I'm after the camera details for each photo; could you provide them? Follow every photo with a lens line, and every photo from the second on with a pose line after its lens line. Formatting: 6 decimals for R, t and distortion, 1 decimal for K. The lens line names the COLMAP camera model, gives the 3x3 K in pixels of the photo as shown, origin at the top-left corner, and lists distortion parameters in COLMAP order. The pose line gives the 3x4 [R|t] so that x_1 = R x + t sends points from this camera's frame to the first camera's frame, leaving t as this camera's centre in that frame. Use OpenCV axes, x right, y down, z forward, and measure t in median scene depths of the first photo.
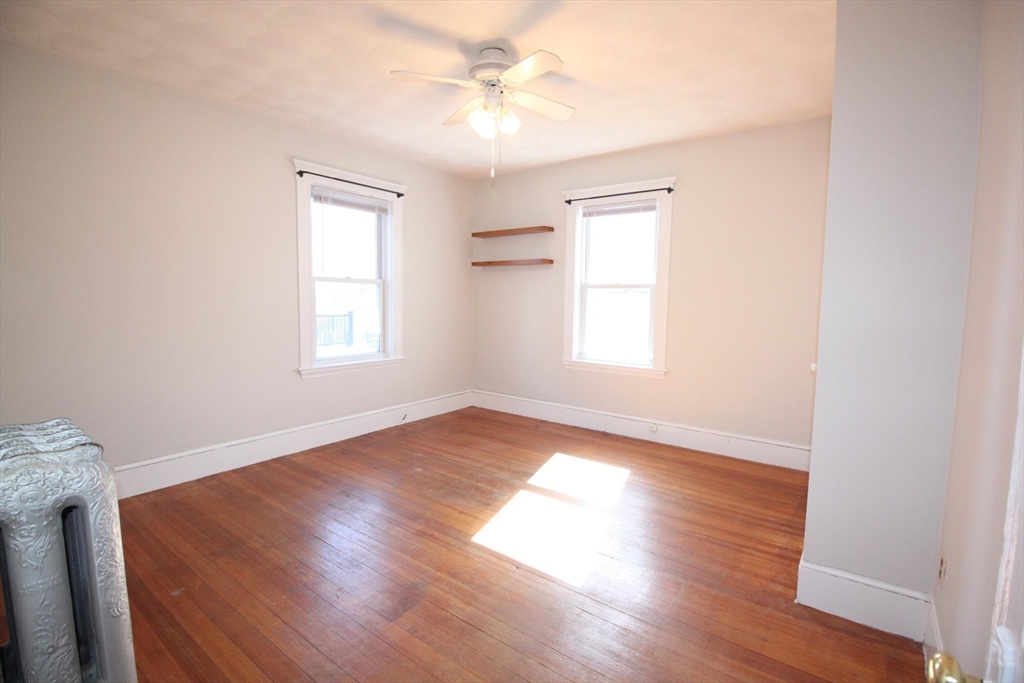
lens RADIAL K [[471.0, 0, 516.6], [0, 471.0, 341.2], [0, 0, 1]] dist [-0.000303, -0.013565]
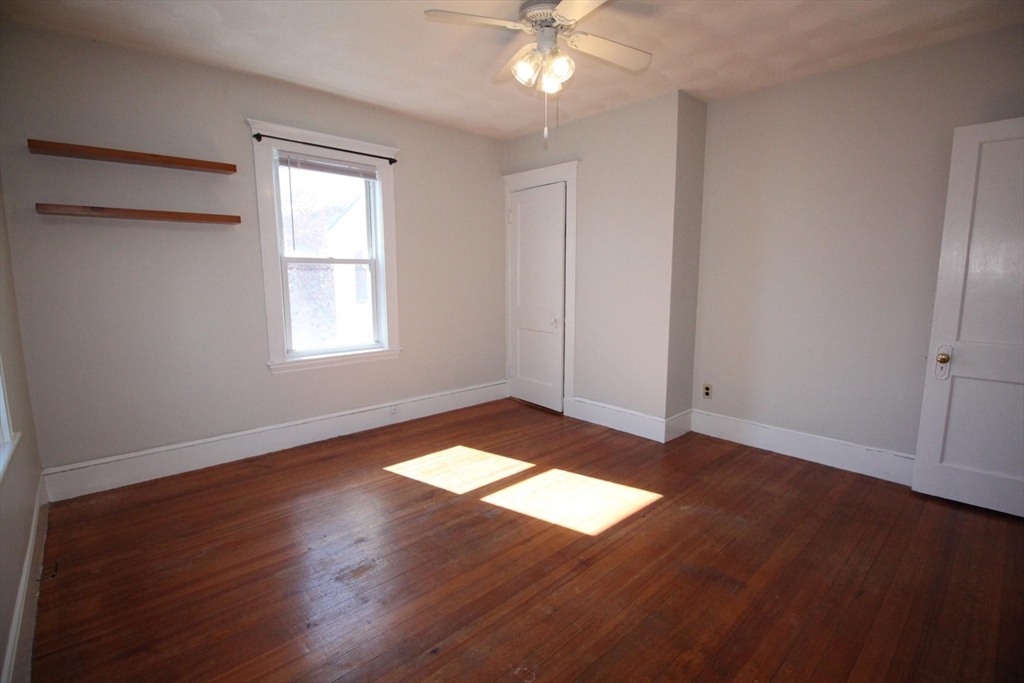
lens RADIAL K [[471.0, 0, 516.6], [0, 471.0, 341.2], [0, 0, 1]] dist [-0.000303, -0.013565]
pose [[0.187792, -0.150925, 0.970544, -0.592165], [0.093063, 0.986413, 0.135386, -0.063743], [-0.977790, 0.064897, 0.199286, 0.566898]]
